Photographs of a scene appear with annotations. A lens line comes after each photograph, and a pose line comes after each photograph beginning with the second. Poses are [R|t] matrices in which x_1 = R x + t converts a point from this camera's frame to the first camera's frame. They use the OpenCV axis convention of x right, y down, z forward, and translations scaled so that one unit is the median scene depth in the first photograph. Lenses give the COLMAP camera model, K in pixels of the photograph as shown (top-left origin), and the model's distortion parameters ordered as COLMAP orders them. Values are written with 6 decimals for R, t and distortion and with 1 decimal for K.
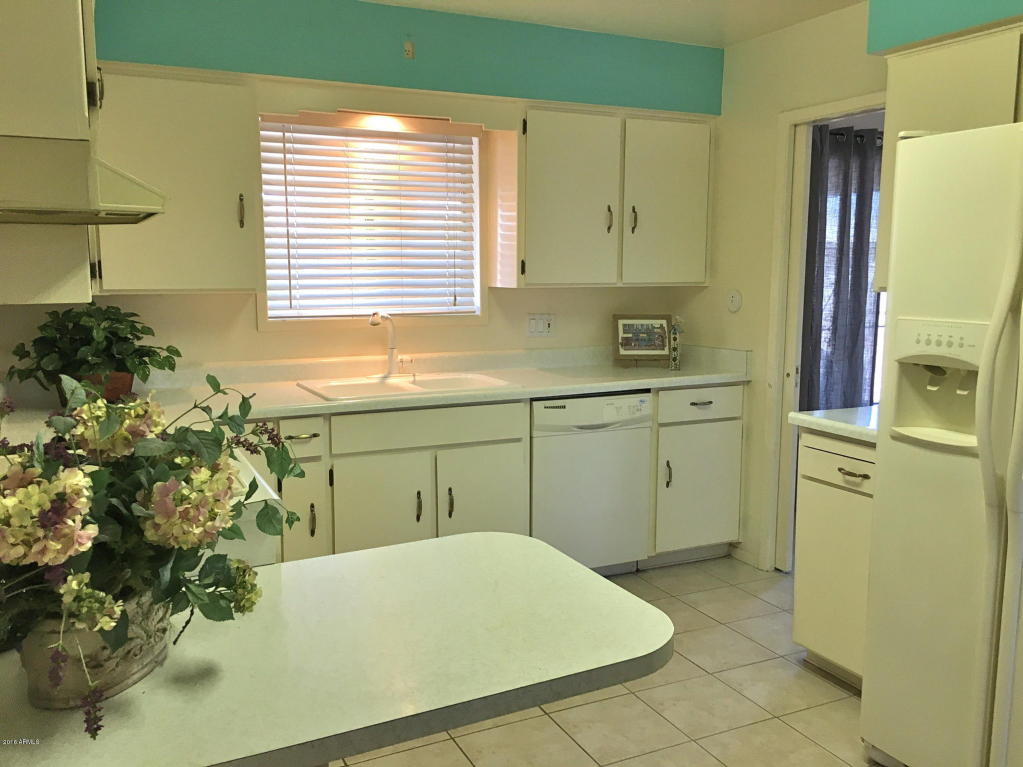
lens RADIAL K [[865.3, 0, 510.4], [0, 865.3, 382.5], [0, 0, 1]] dist [0.032832, -0.061510]
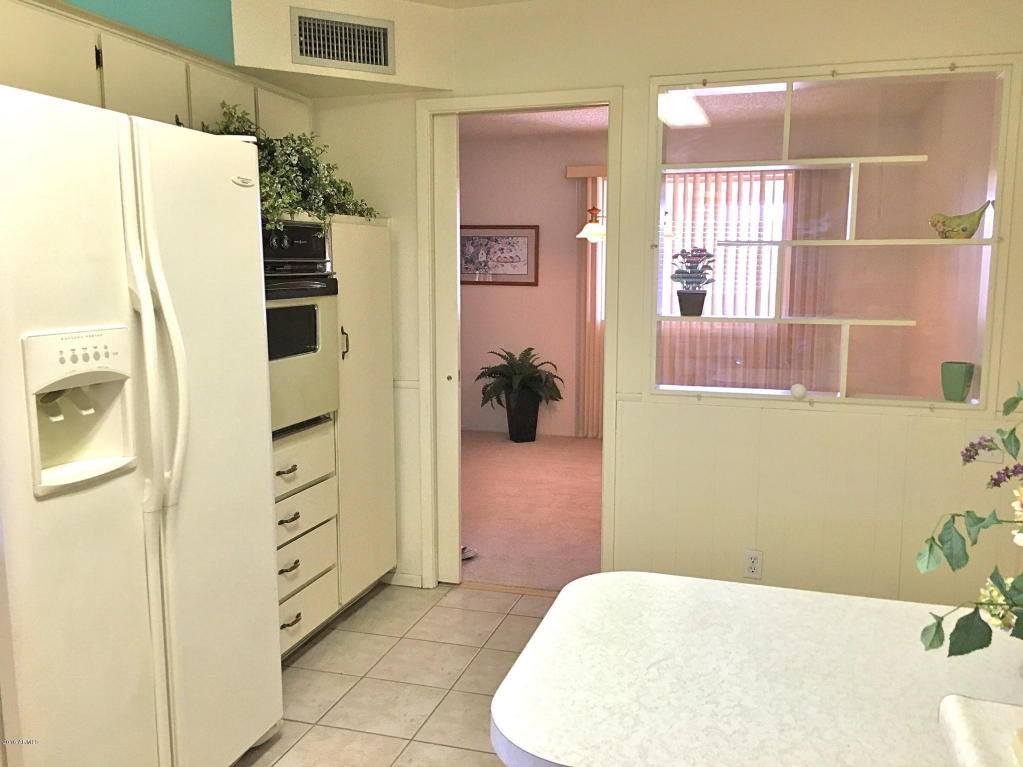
lens RADIAL K [[865.3, 0, 513.1], [0, 865.3, 383.0], [0, 0, 1]] dist [0.032832, -0.061510]
pose [[-0.728891, -0.081923, 0.679711, -0.364927], [0.101102, 0.969050, 0.225213, -0.166734], [-0.677124, 0.232876, -0.698049, 1.308762]]
